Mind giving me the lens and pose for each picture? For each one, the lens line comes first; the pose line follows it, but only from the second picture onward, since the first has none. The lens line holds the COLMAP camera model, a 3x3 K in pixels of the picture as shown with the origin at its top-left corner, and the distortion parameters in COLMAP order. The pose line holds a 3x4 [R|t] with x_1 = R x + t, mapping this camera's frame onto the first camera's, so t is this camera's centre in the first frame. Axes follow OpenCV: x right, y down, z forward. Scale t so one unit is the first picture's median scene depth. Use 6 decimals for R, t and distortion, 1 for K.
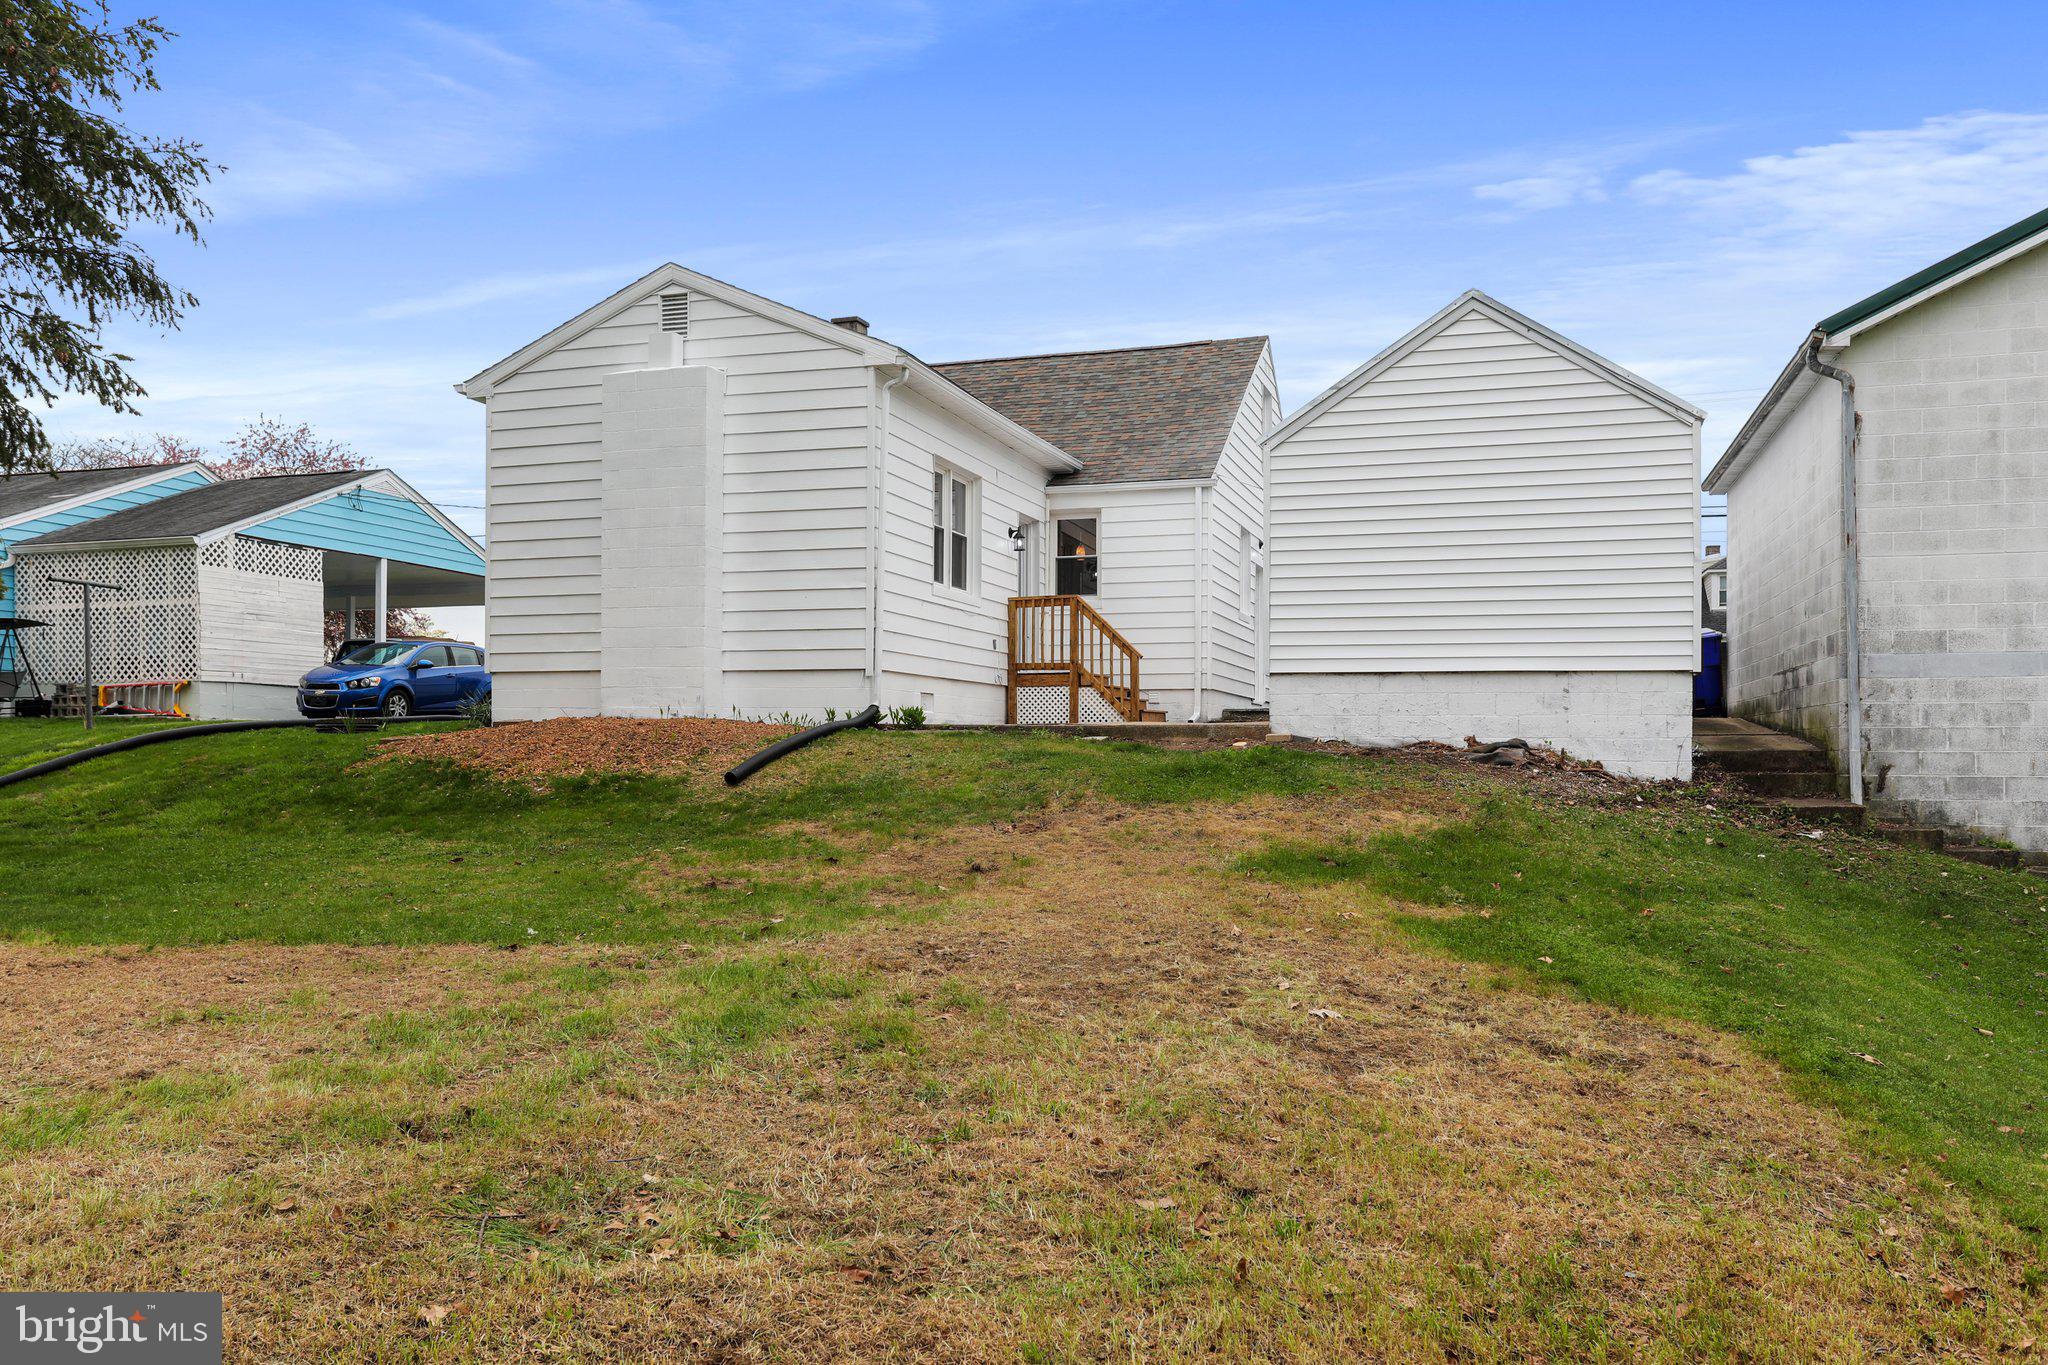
lens RADIAL K [[1569.4, 0, 1022.0], [0, 1569.4, 790.4], [0, 0, 1]] dist [0.009084, 0.000458]
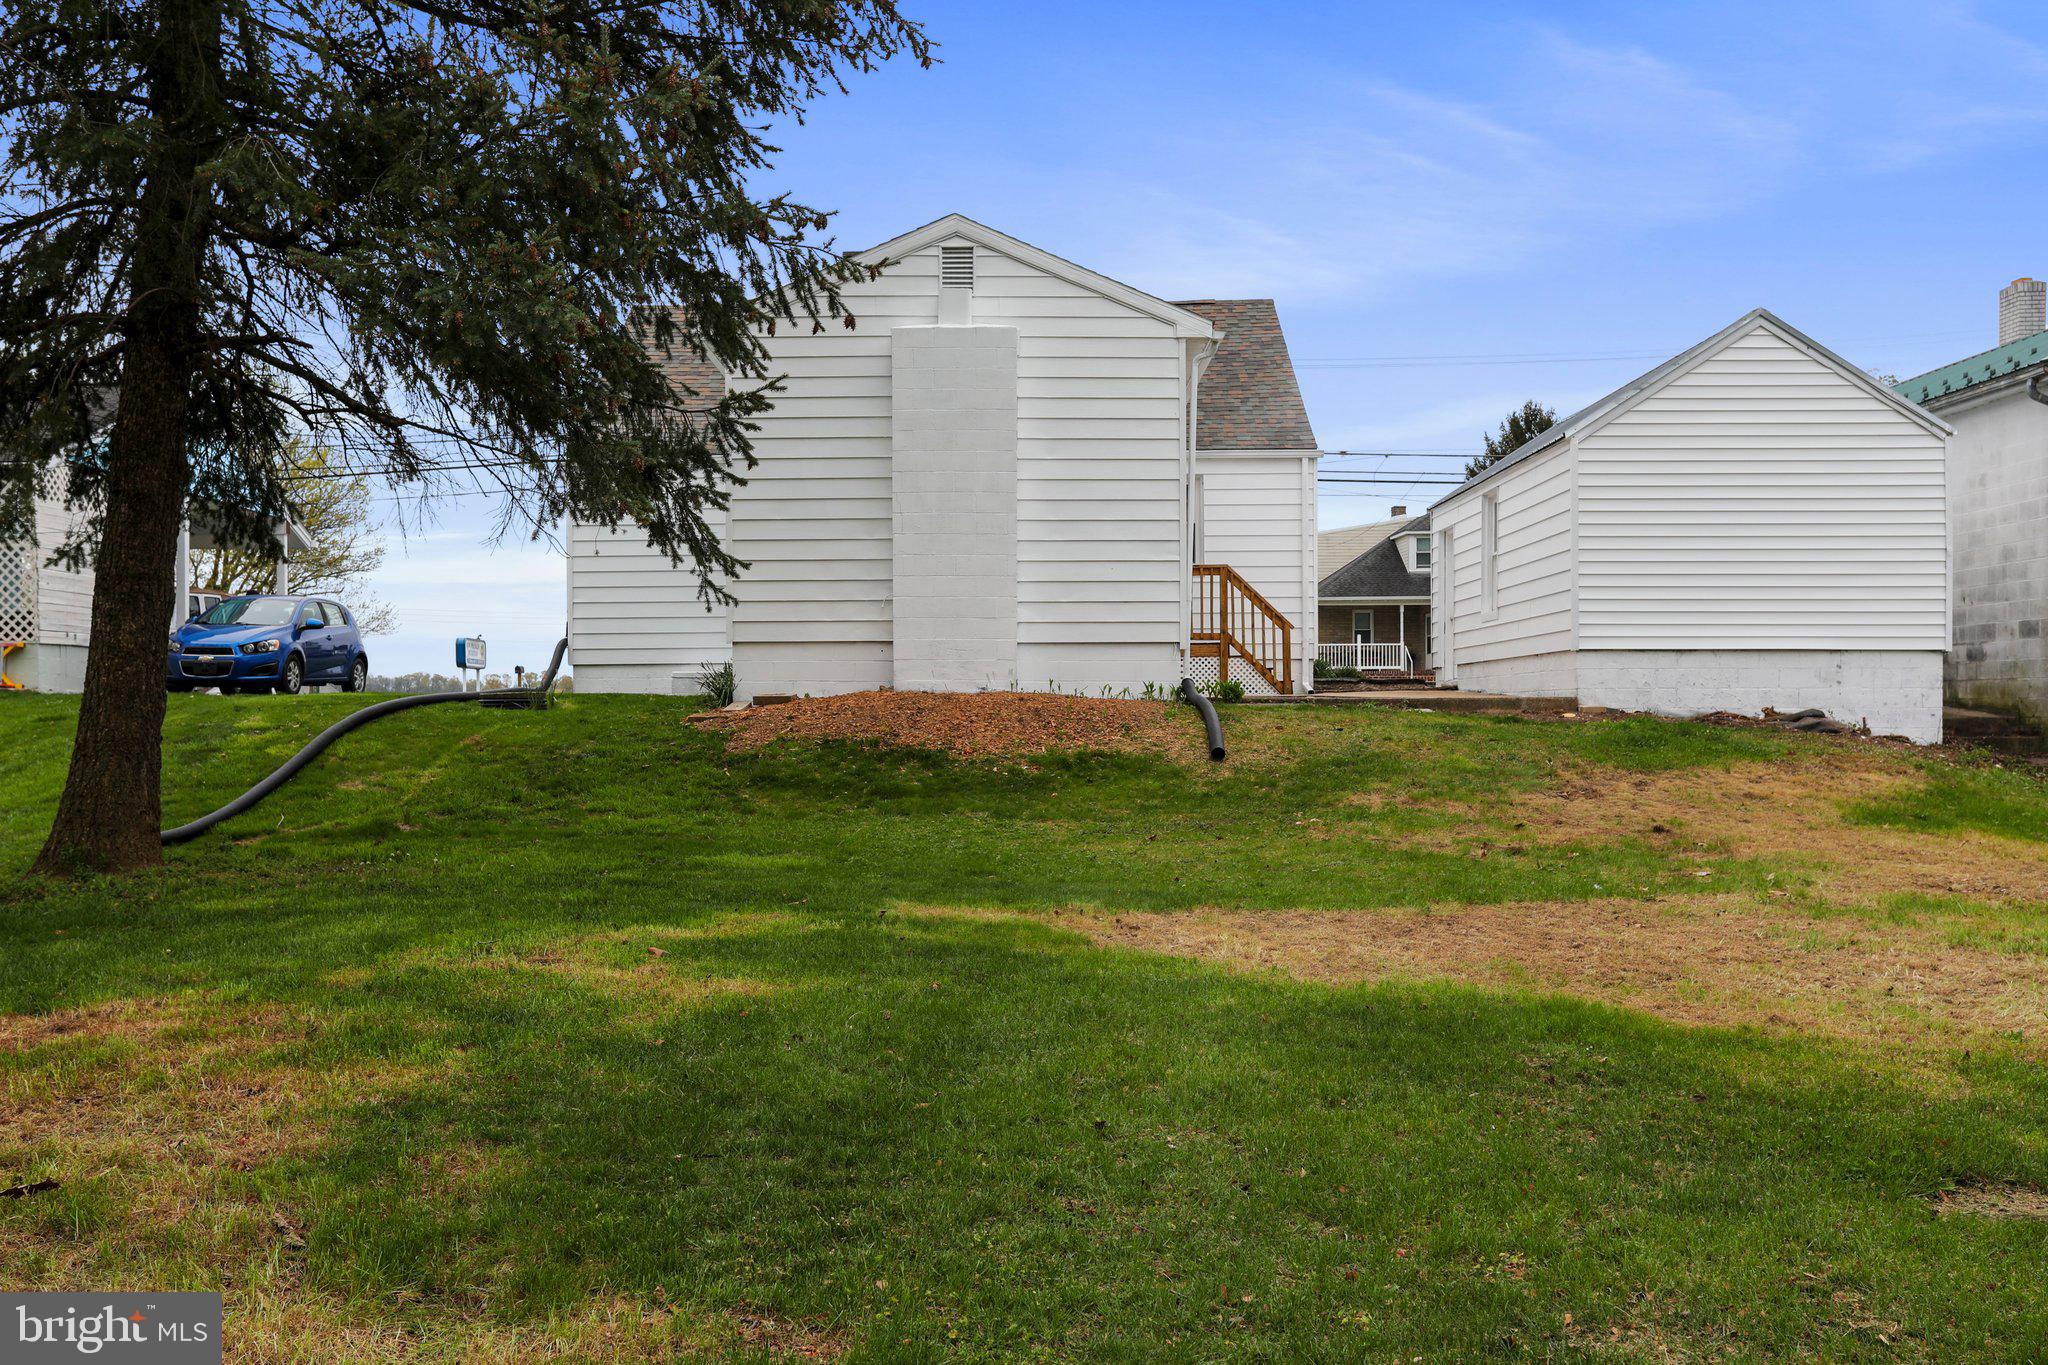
lens RADIAL K [[1927.9, 0, 1007.1], [0, 1927.9, 756.6], [0, 0, 1]] dist [0.005000, 0.009378]
pose [[0.949679, -0.014958, 0.312868, -0.580303], [0.016021, 0.999871, -0.000827, -0.006025], [-0.312816, 0.005798, 0.949796, -0.120044]]
